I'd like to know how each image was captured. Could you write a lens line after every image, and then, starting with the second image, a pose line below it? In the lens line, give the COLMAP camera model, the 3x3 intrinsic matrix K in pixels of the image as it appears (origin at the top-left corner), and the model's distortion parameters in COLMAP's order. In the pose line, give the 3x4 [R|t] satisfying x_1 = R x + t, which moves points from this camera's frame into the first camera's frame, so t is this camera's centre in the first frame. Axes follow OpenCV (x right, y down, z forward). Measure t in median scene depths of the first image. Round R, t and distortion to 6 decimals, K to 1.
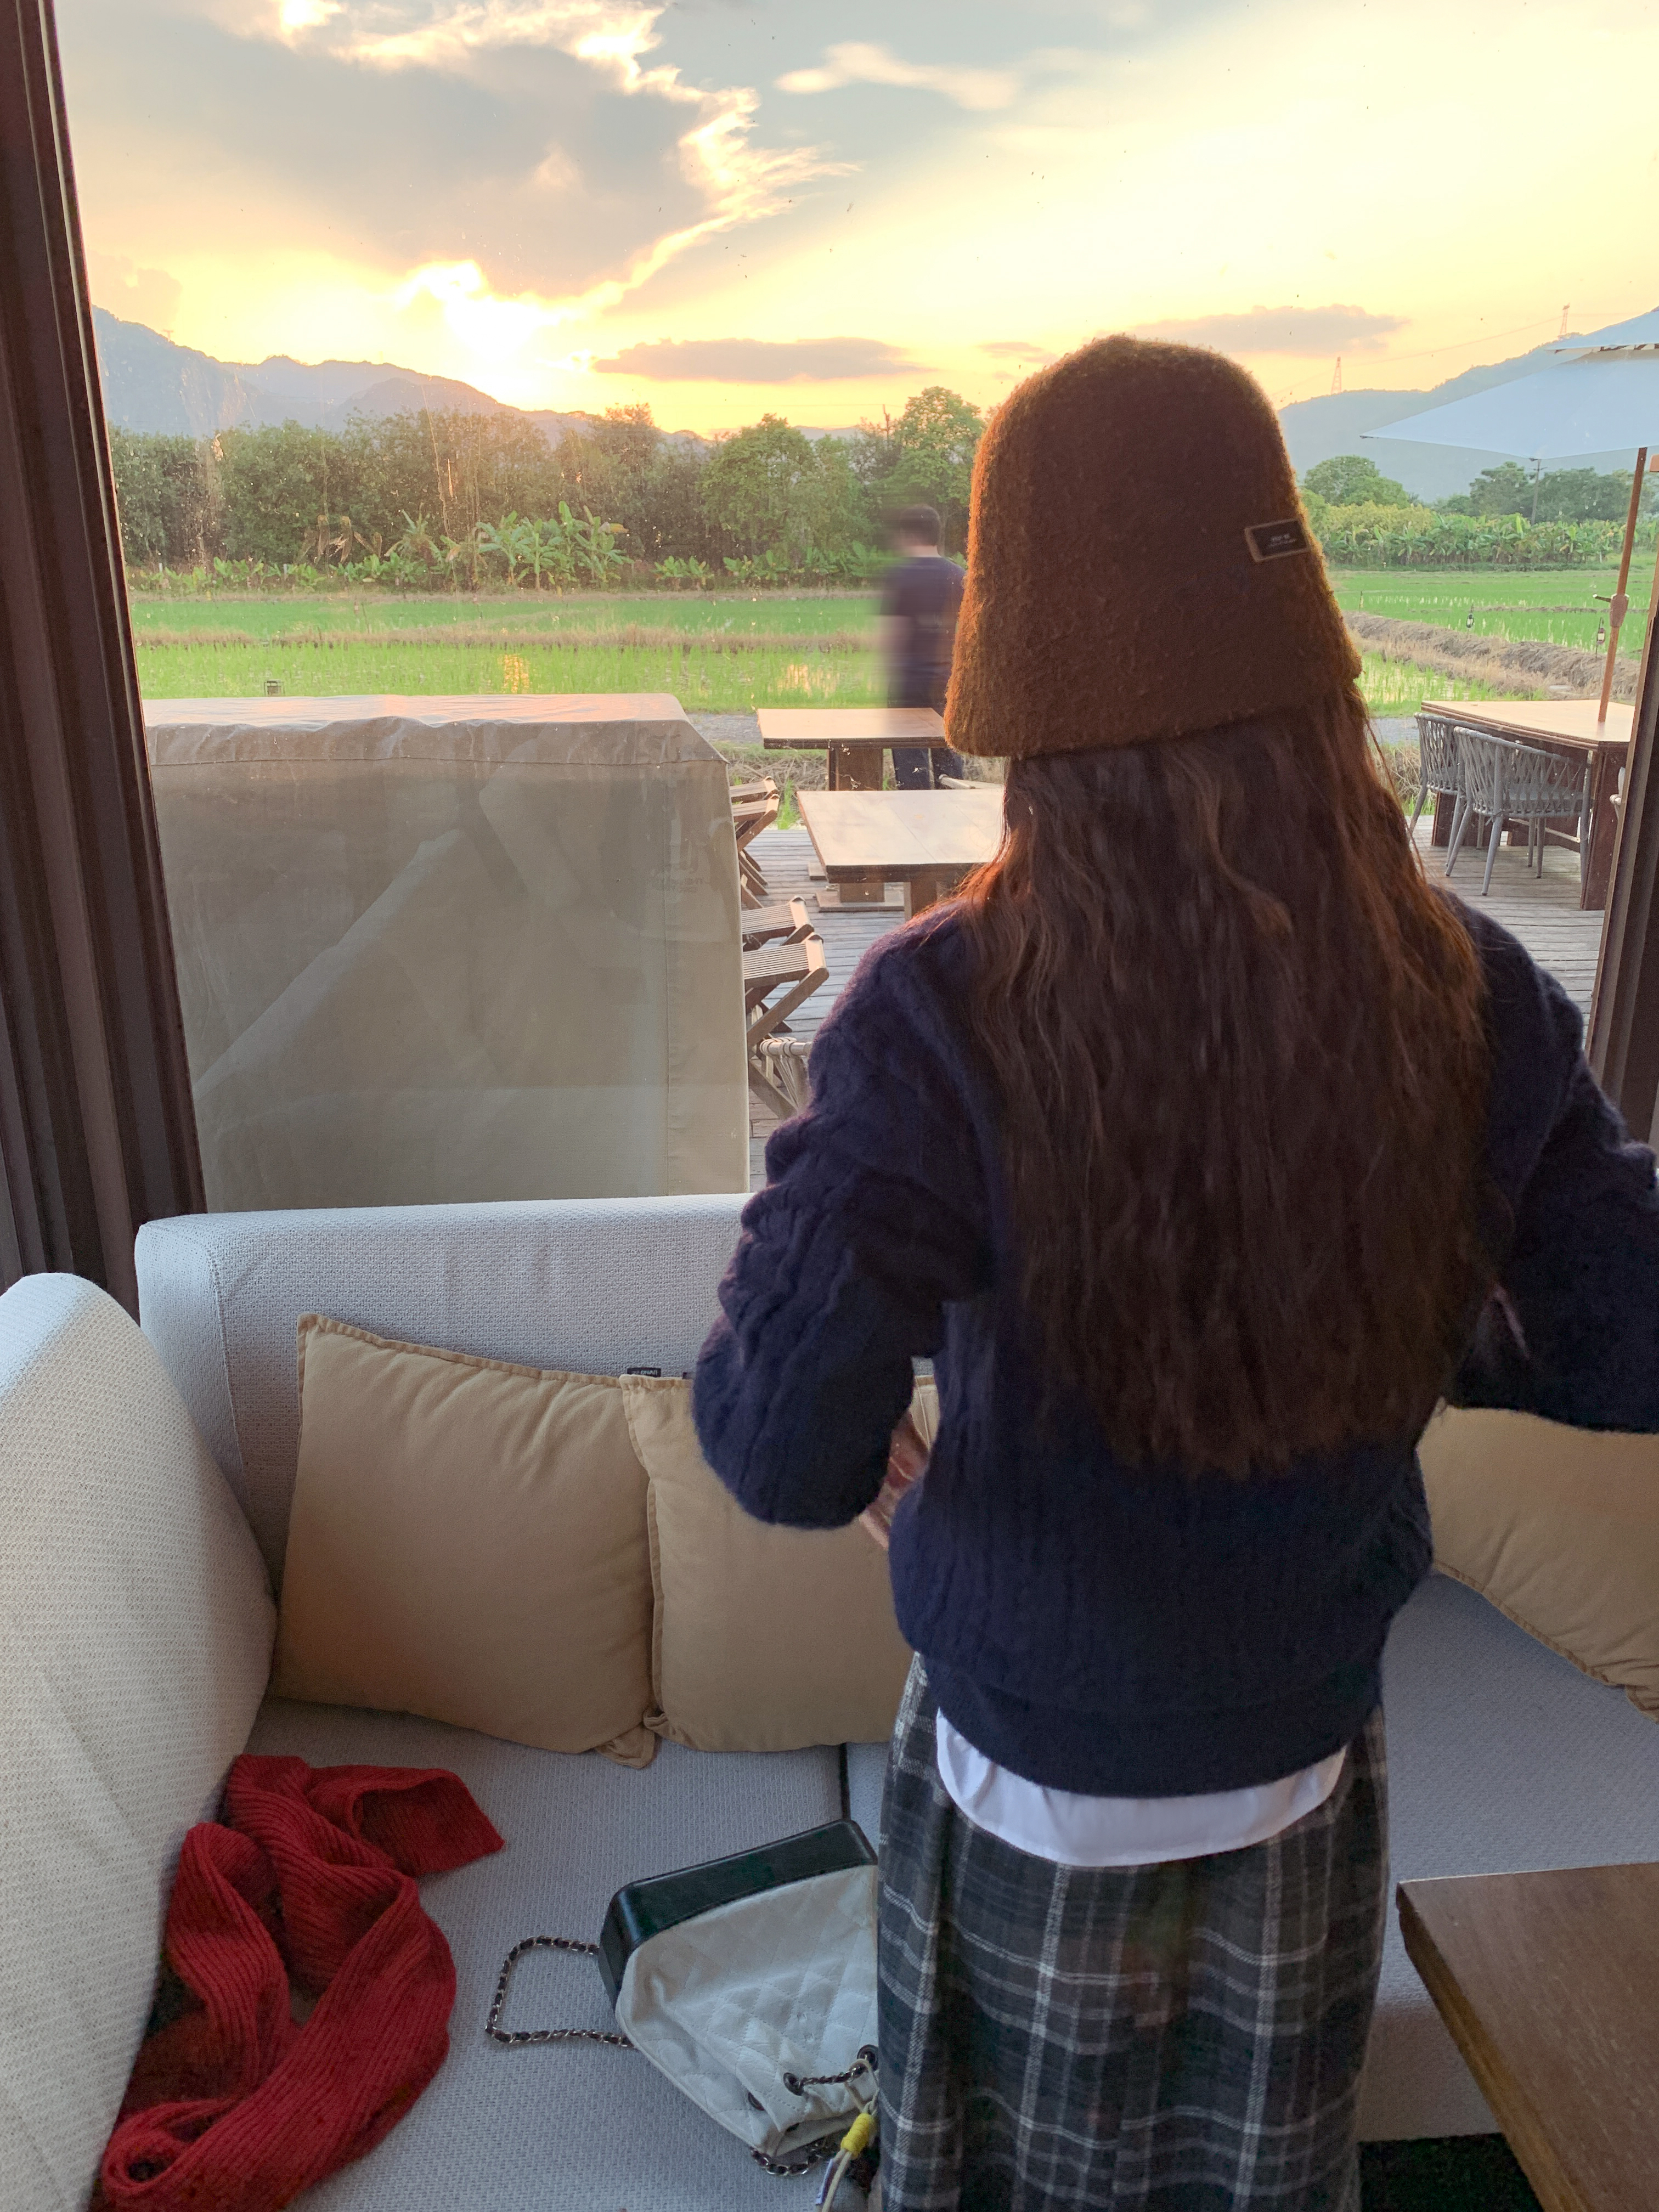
lens RADIAL K [[1792.9, 0, 821.3], [0, 1792.9, 1109.8], [0, 0, 1]] dist [0.031929, -0.011291]
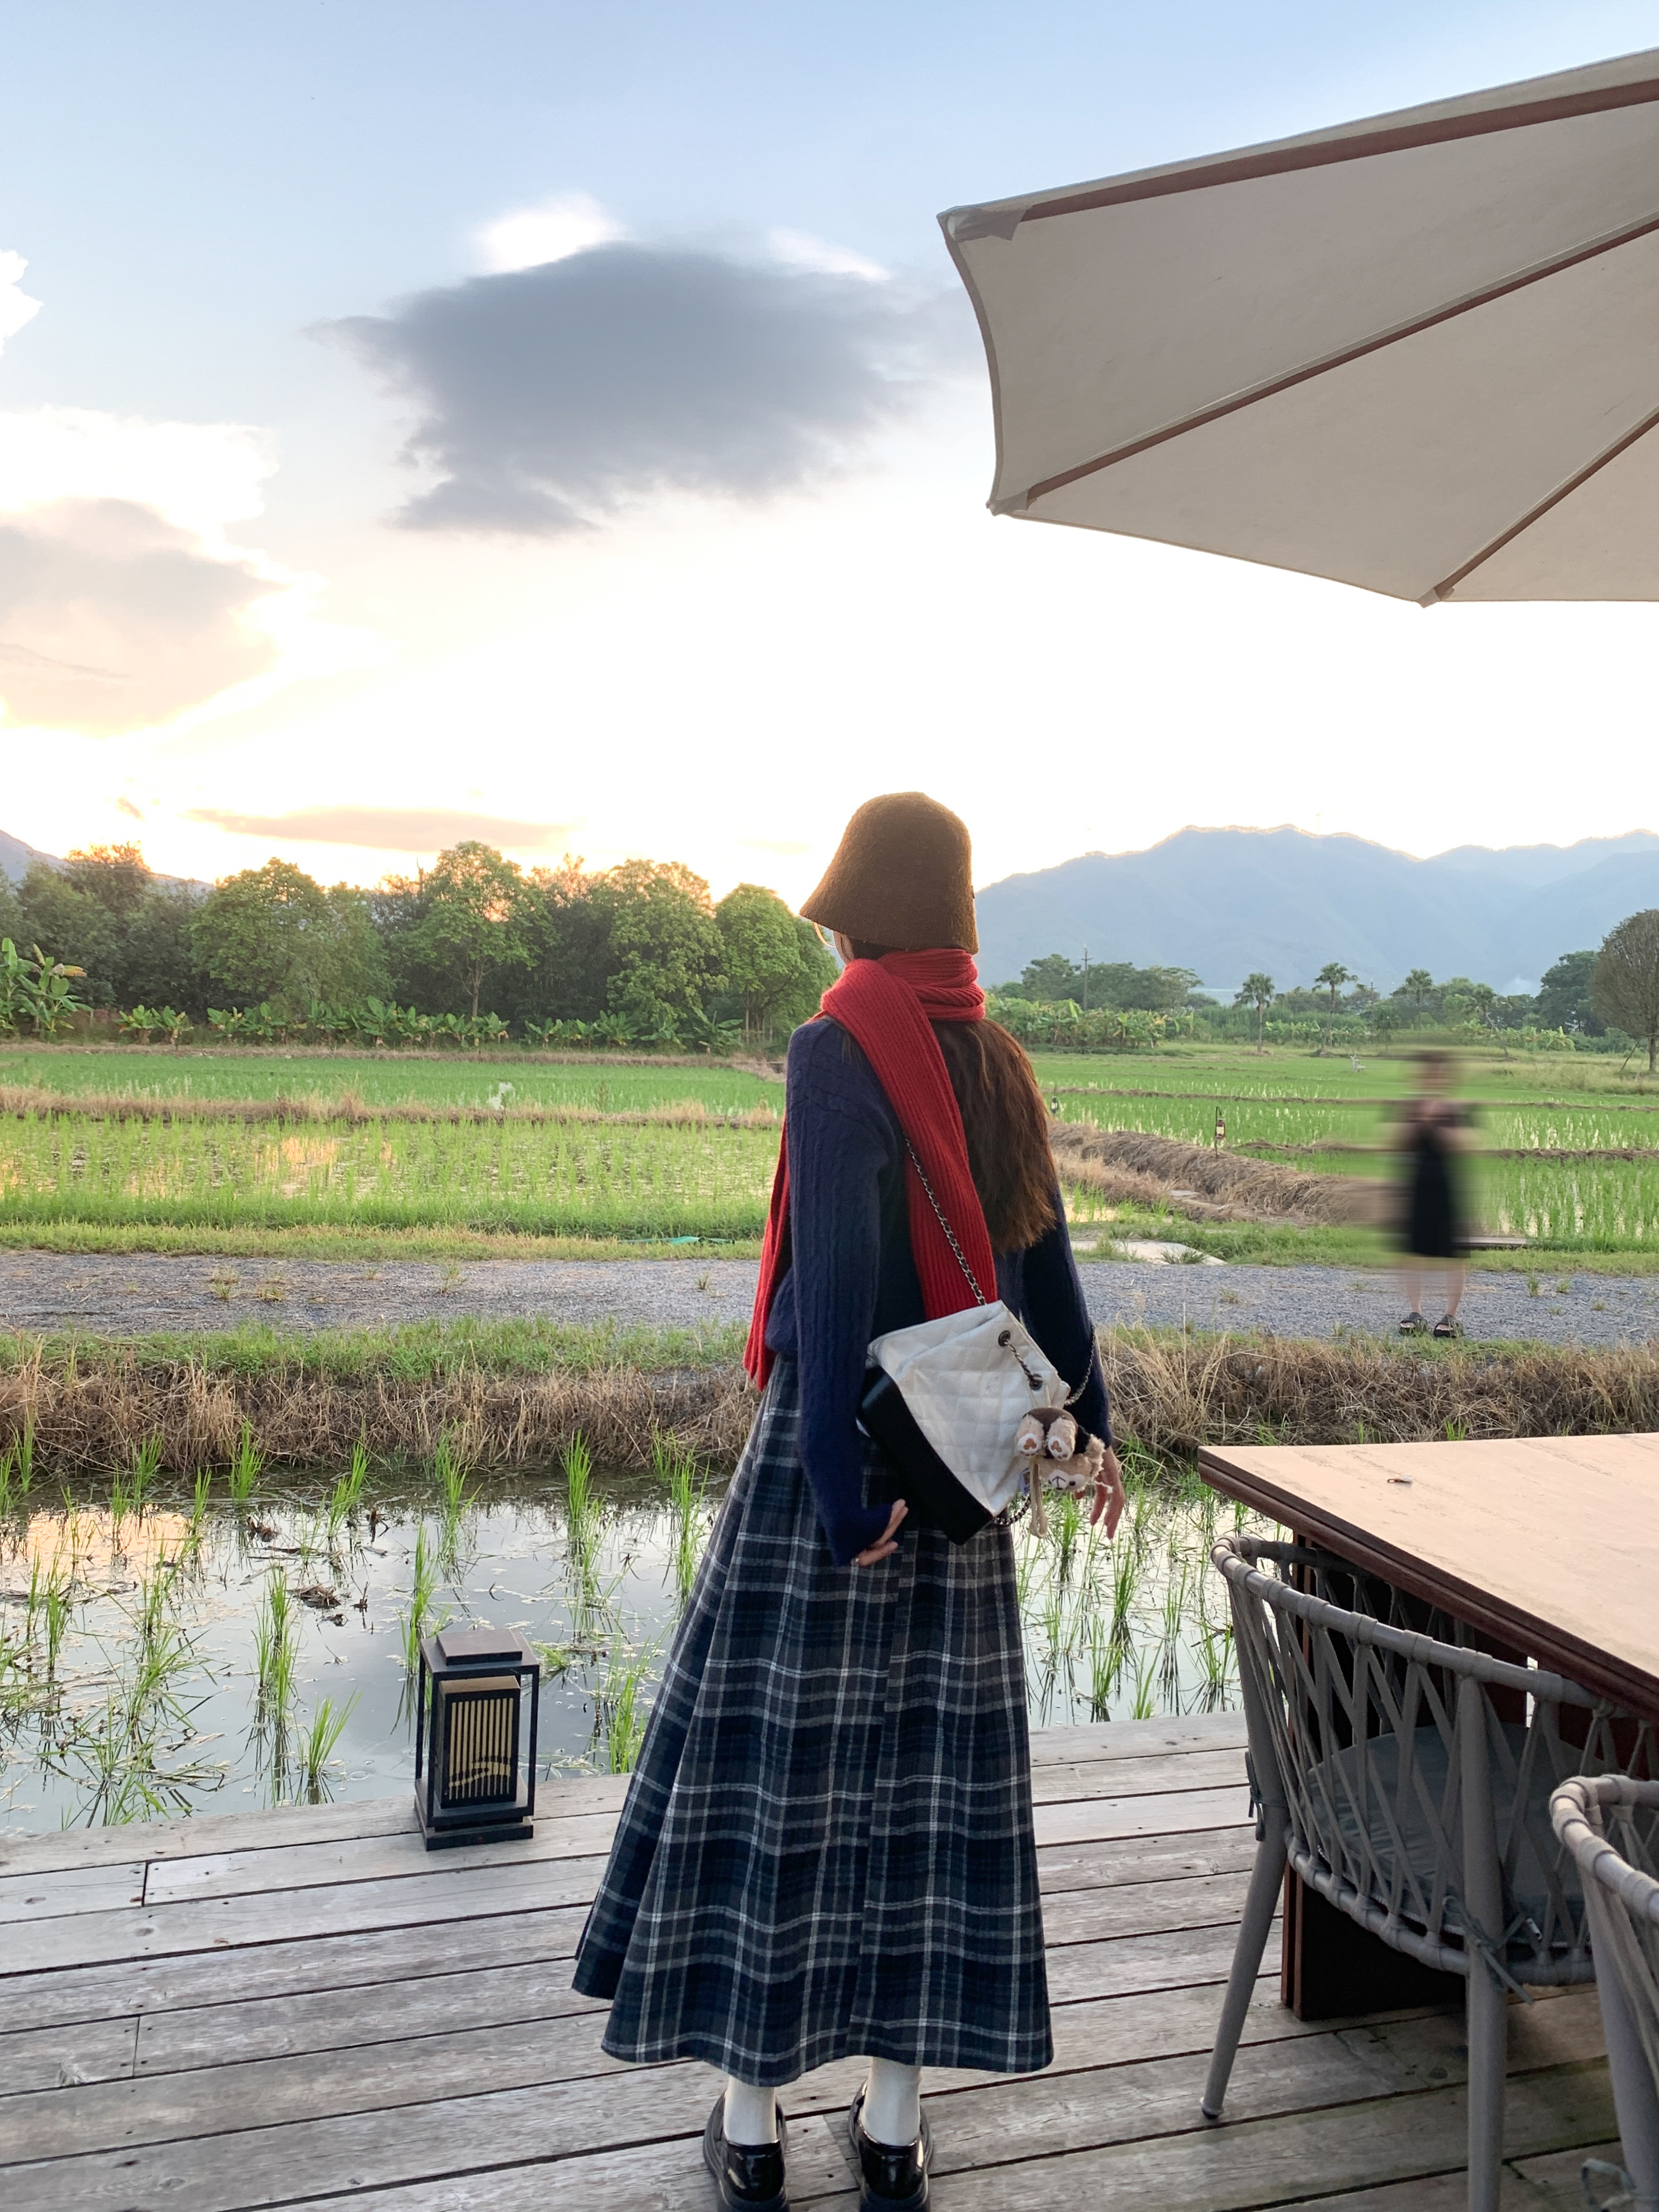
lens RADIAL K [[1793.1, 0, 831.2], [0, 1793.1, 1106.2], [0, 0, 1]] dist [0.031929, -0.011291]
pose [[0.973798, 0.021643, 0.226381, 0.039623], [0.036075, 0.968155, -0.247739, -0.038409], [-0.224533, 0.249415, 0.942007, 0.135244]]
